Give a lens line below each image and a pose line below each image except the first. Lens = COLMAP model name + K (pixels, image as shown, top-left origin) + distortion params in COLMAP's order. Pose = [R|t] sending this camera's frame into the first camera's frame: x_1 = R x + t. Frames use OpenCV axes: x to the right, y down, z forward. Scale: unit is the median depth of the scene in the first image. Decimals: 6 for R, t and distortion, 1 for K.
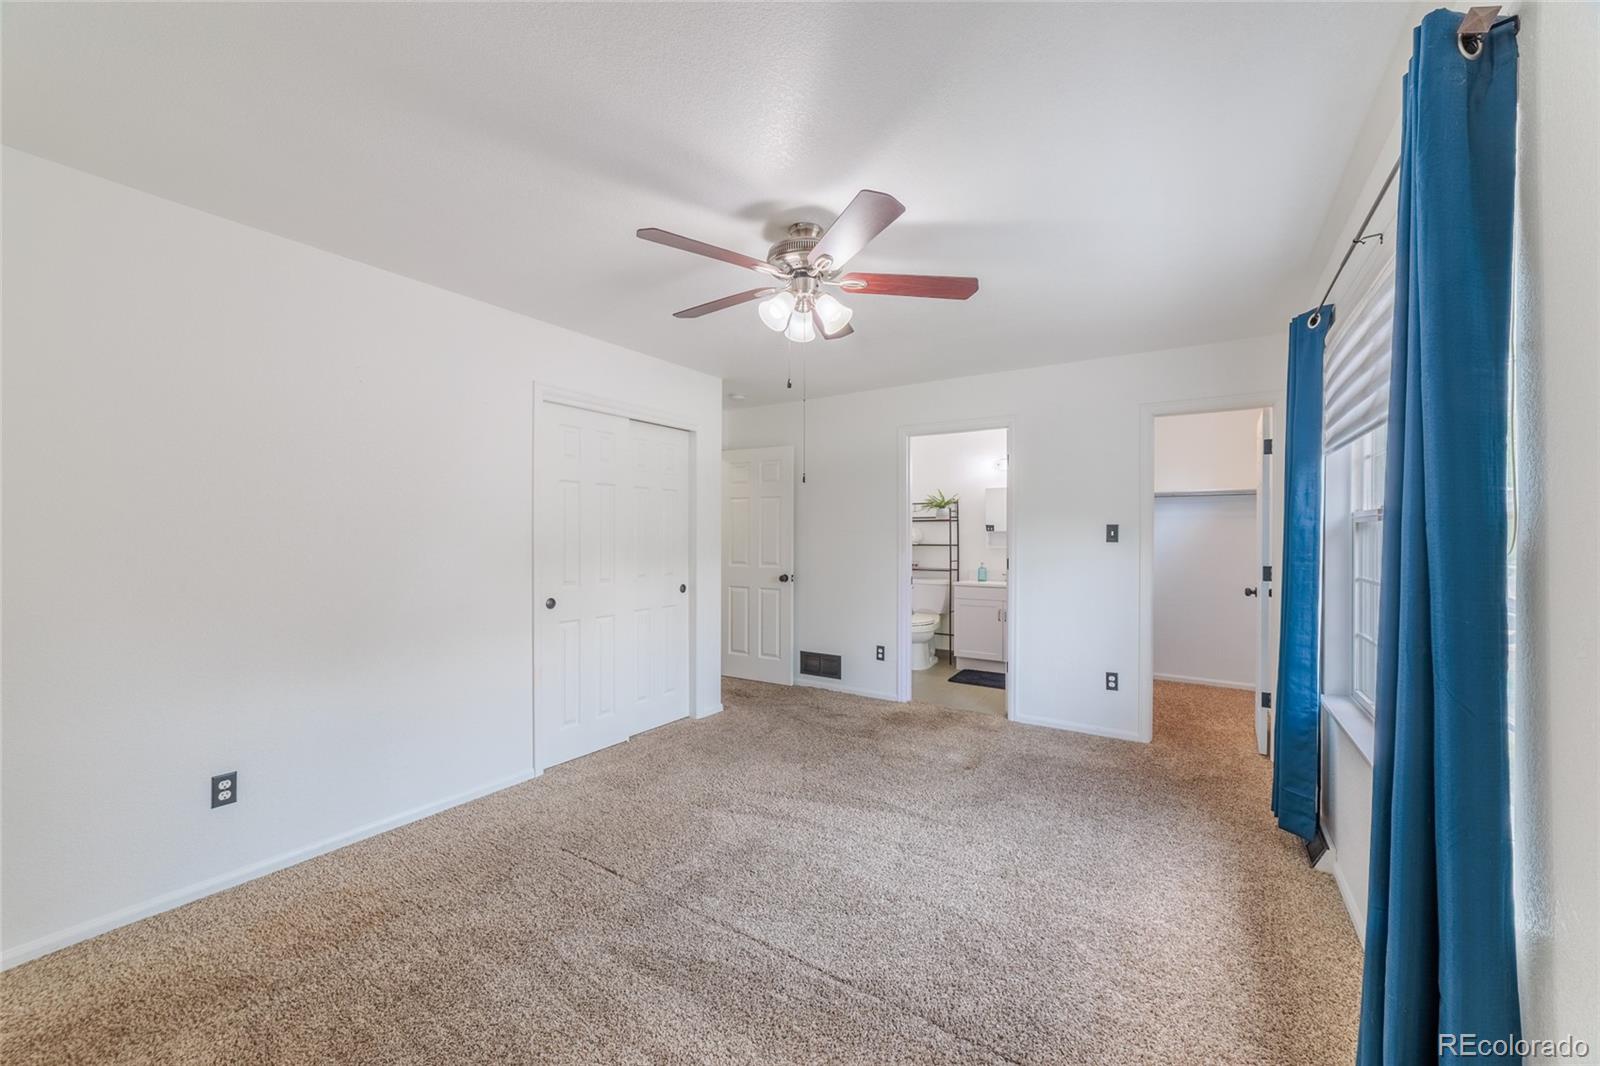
lens RADIAL K [[613.1, 0, 800.0], [0, 613.1, 533.0], [0, 0, 1]] dist [0.001565, 0.000088]
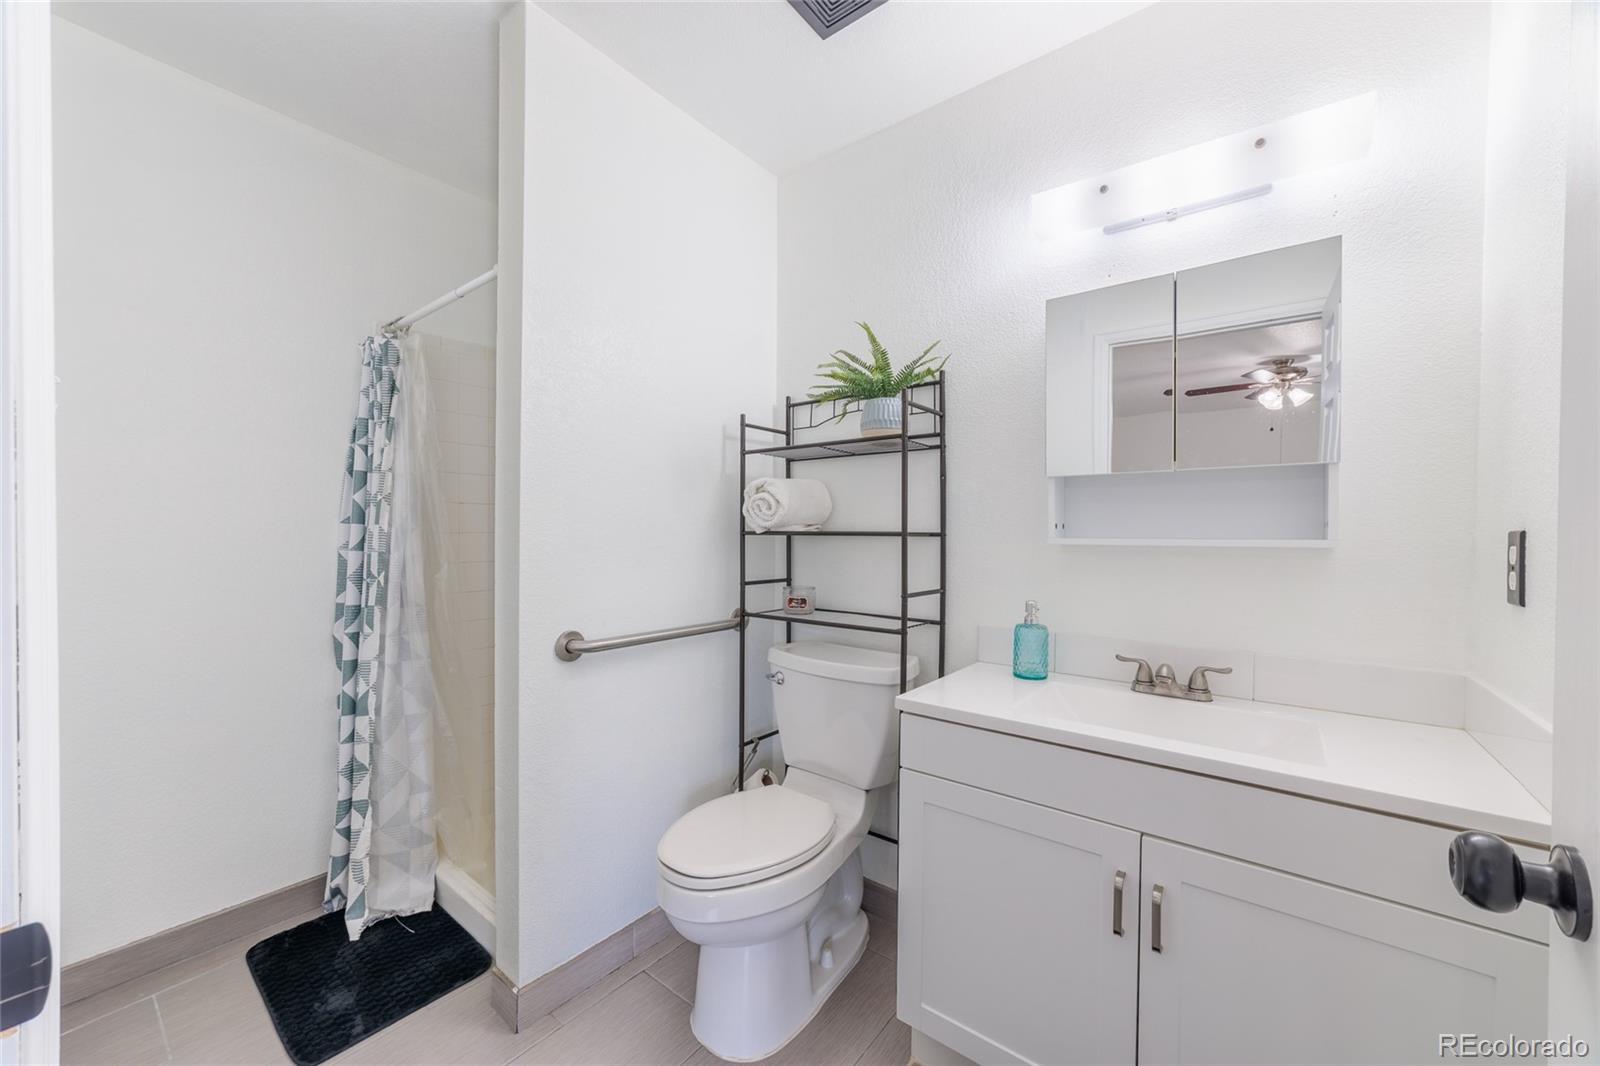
lens RADIAL K [[613.1, 0, 800.0], [0, 613.1, 533.0], [0, 0, 1]] dist [0.001565, 0.000088]
pose [[0.996129, 0.005490, -0.087737, 0.219917], [-0.004976, 0.999969, 0.006083, 0.017515], [0.087767, -0.005623, 0.996125, 0.723900]]
